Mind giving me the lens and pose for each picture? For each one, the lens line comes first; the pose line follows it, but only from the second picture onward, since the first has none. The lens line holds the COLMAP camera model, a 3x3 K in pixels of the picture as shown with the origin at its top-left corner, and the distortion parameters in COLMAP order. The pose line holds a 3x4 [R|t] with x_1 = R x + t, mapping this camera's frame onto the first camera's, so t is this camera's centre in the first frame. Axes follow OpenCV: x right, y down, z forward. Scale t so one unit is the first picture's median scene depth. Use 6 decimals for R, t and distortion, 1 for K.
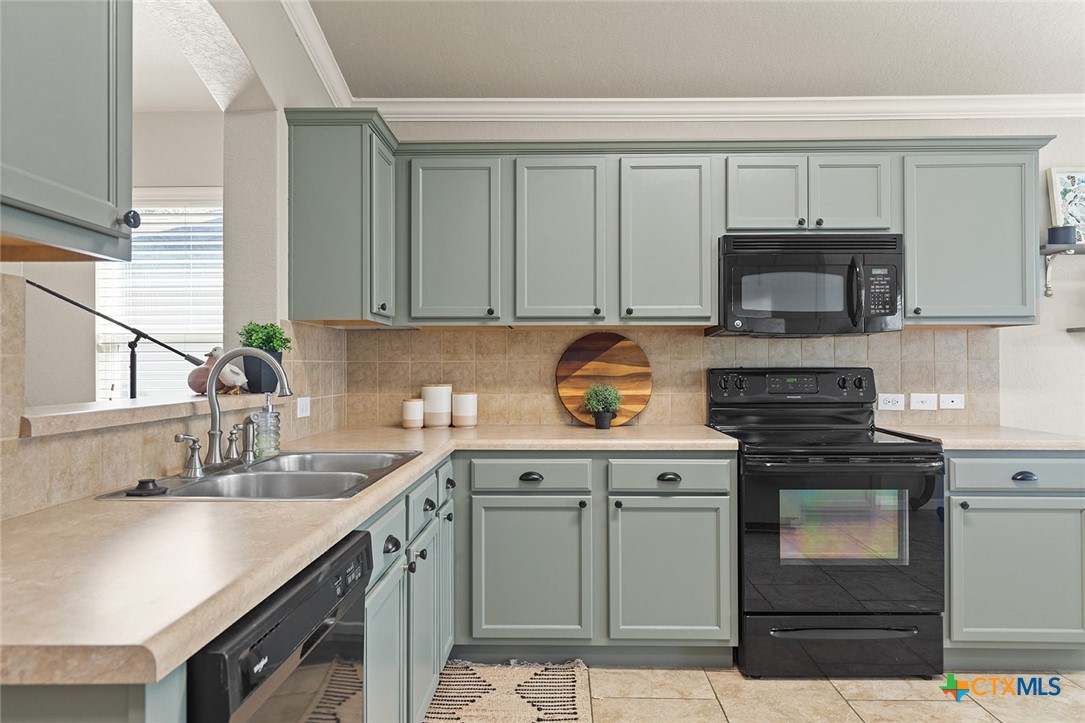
lens RADIAL K [[687.4, 0, 538.1], [0, 687.4, 359.0], [0, 0, 1]] dist [0.005361, -0.000845]
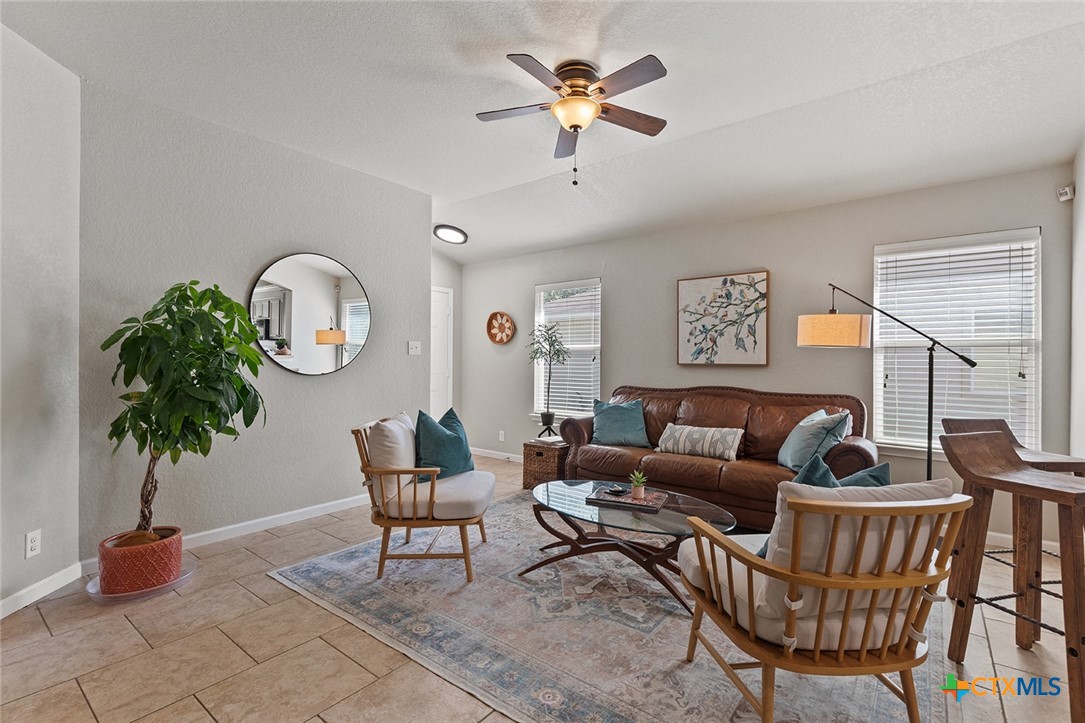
lens RADIAL K [[490.3, 0, 546.6], [0, 490.3, 357.7], [0, 0, 1]] dist [0.003194, -0.000064]
pose [[0.809604, 0.006646, -0.586938, -0.649271], [-0.003690, 0.999974, 0.006233, -0.006112], [0.586964, -0.002881, 0.809608, -0.312203]]
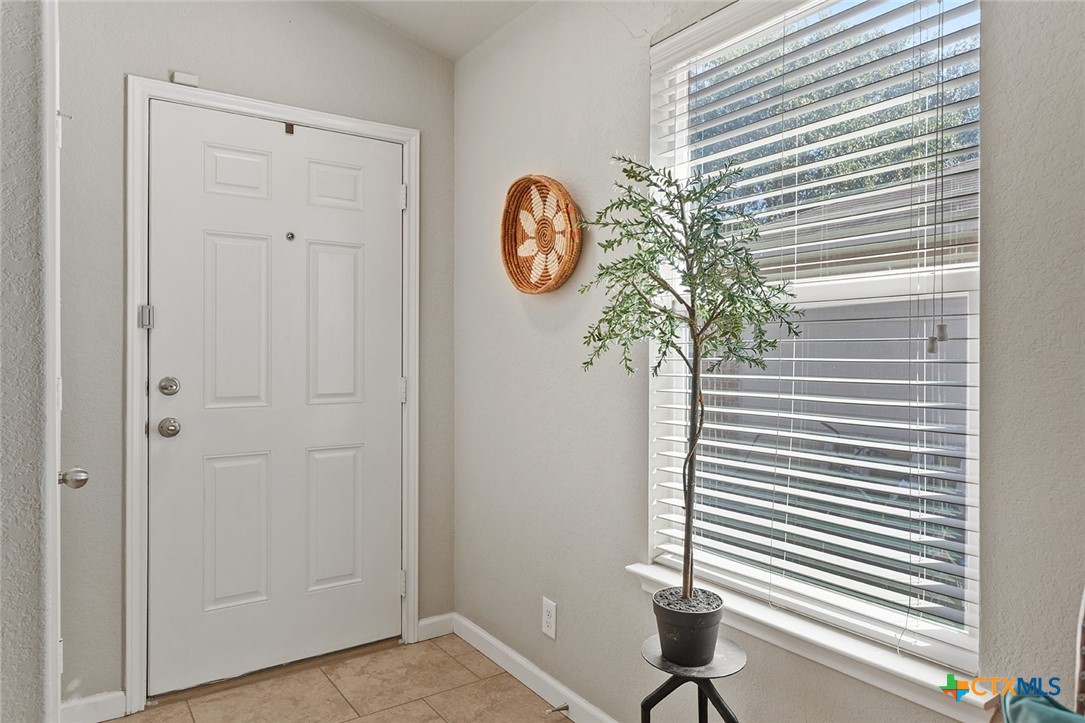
lens RADIAL K [[687.4, 0, 541.6], [0, 687.4, 350.2], [0, 0, 1]] dist [0.005361, -0.000845]
pose [[0.584340, 0.008485, -0.811465, -1.326067], [0.003021, 0.999916, 0.012631, 0.008529], [0.811503, -0.009832, 0.584265, 0.730742]]
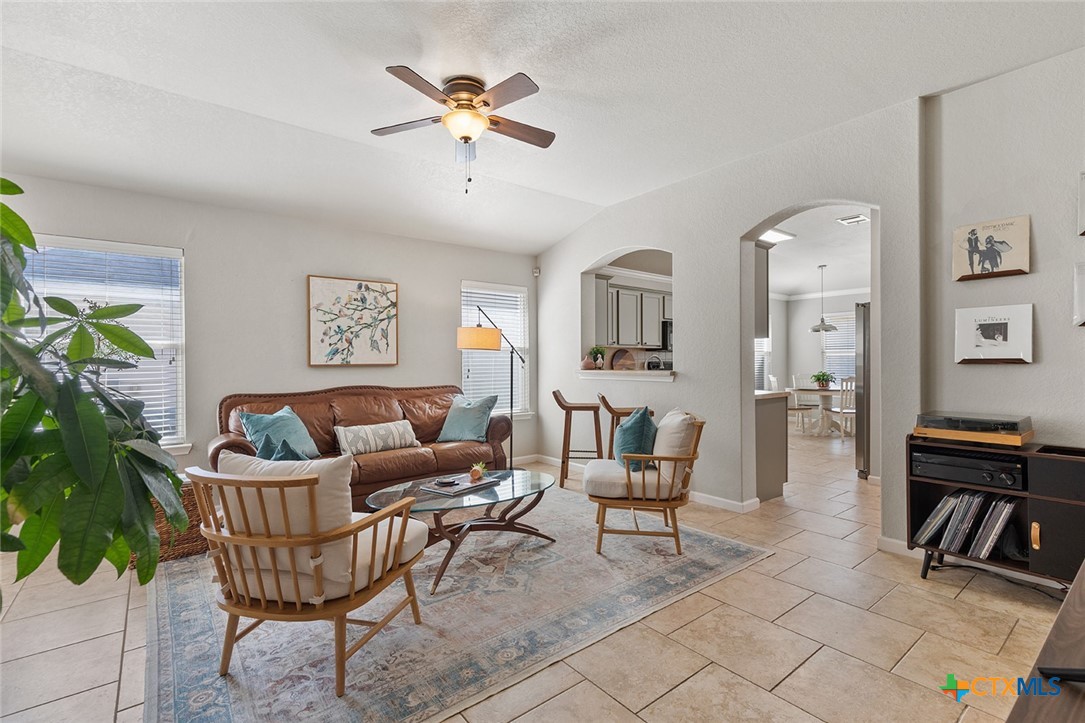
lens RADIAL K [[490.3, 0, 546.7], [0, 490.3, 360.2], [0, 0, 1]] dist [0.003194, -0.000064]
pose [[0.761565, 0.000077, 0.648089, -1.613594], [-0.000992, 0.999999, 0.001046, 0.004552], [-0.648088, -0.001440, 0.761564, -0.368602]]
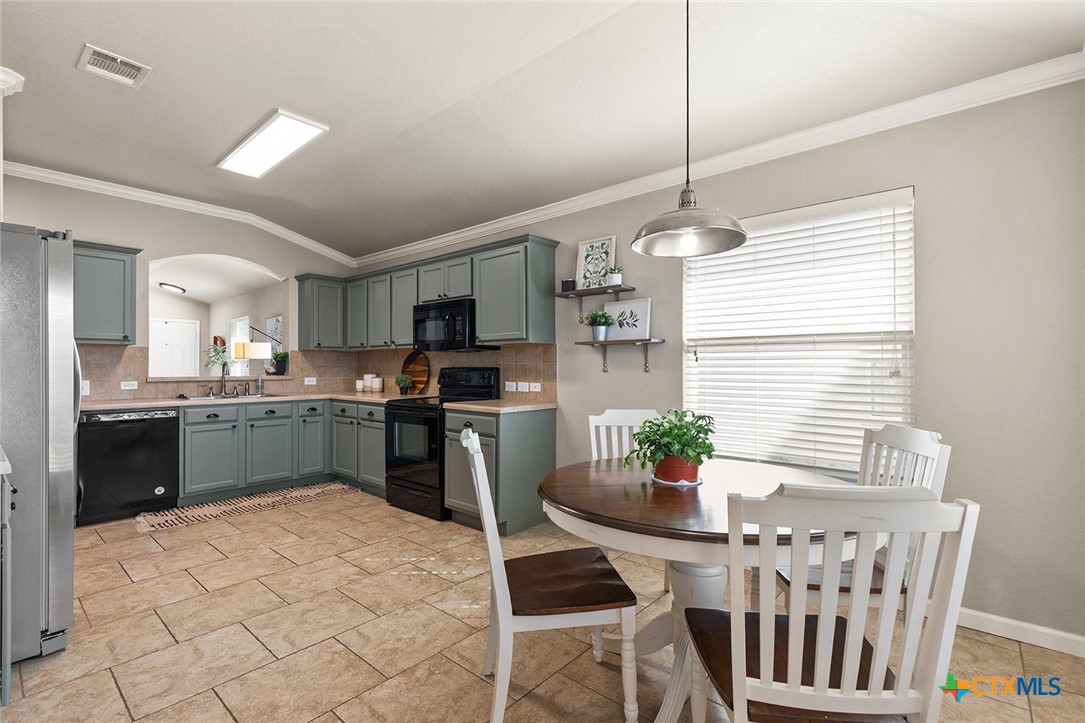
lens RADIAL K [[490.3, 0, 547.3], [0, 490.3, 367.8], [0, 0, 1]] dist [0.003194, -0.000064]
pose [[0.773892, 0.002417, -0.633313, 1.537998], [0.003894, 0.999956, 0.008575, 0.002715], [0.633306, -0.009102, 0.773848, 0.078115]]
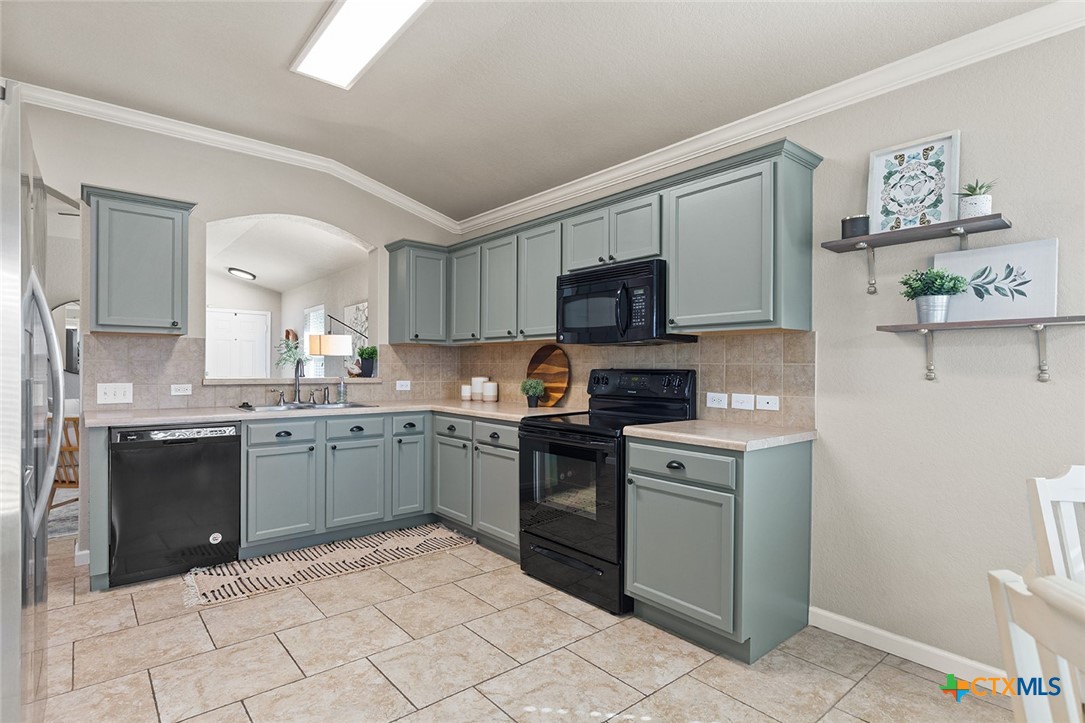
lens RADIAL K [[531.6, 0, 543.0], [0, 531.6, 373.4], [0, 0, 1]] dist [0.000178, 0.000390]
pose [[0.672536, 0.014908, -0.739914, 1.064500], [-0.002123, 0.999832, 0.018215, 0.002819], [0.740062, -0.010679, 0.672454, 0.221158]]
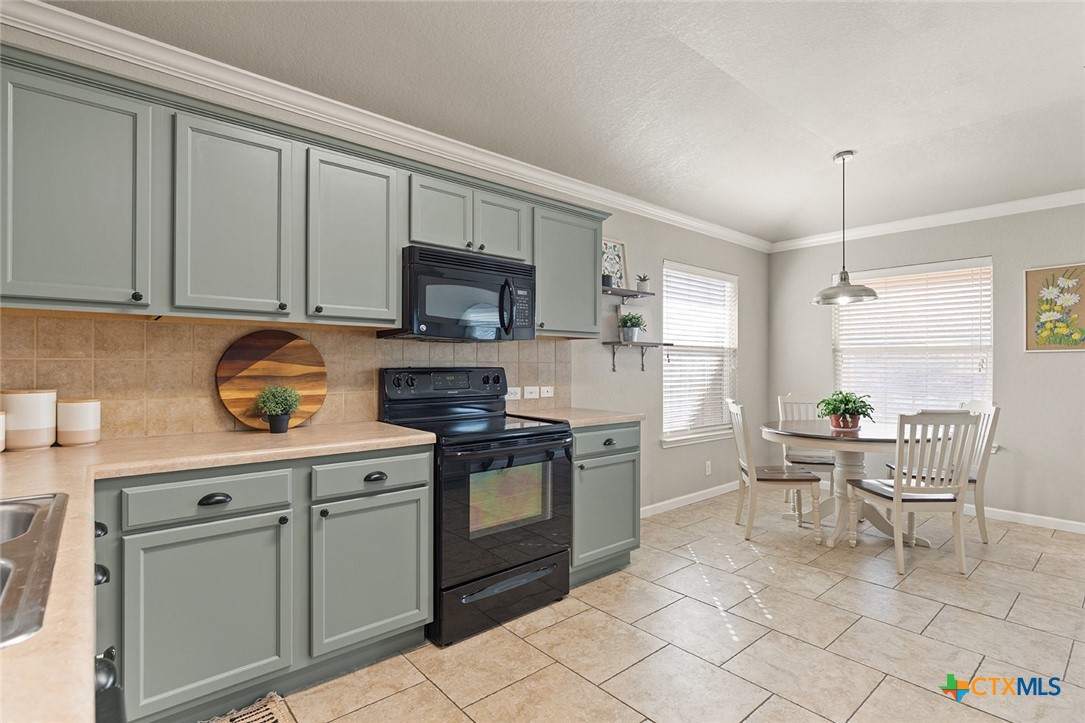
lens RADIAL K [[531.6, 0, 547.2], [0, 531.6, 363.9], [0, 0, 1]] dist [0.000178, 0.000390]
pose [[0.736227, 0.004216, 0.676721, -0.136268], [-0.009781, 0.999942, 0.004411, 0.000943], [-0.676663, -0.009867, 0.736226, 0.231756]]
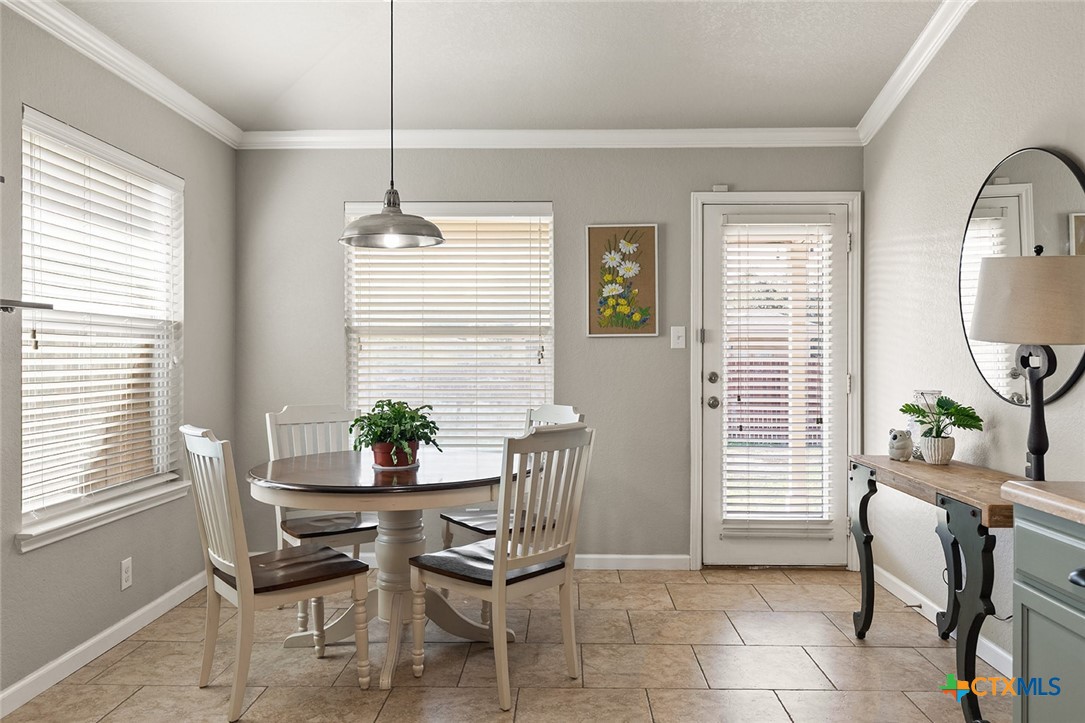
lens RADIAL K [[813.6, 0, 546.7], [0, 813.6, 350.2], [0, 0, 1]] dist [-0.000904, 0.000837]
pose [[-0.002520, 0.008717, 0.999959, 0.143100], [-0.008836, 0.999923, -0.008738, 0.004527], [-0.999958, -0.008857, -0.002443, 0.485986]]
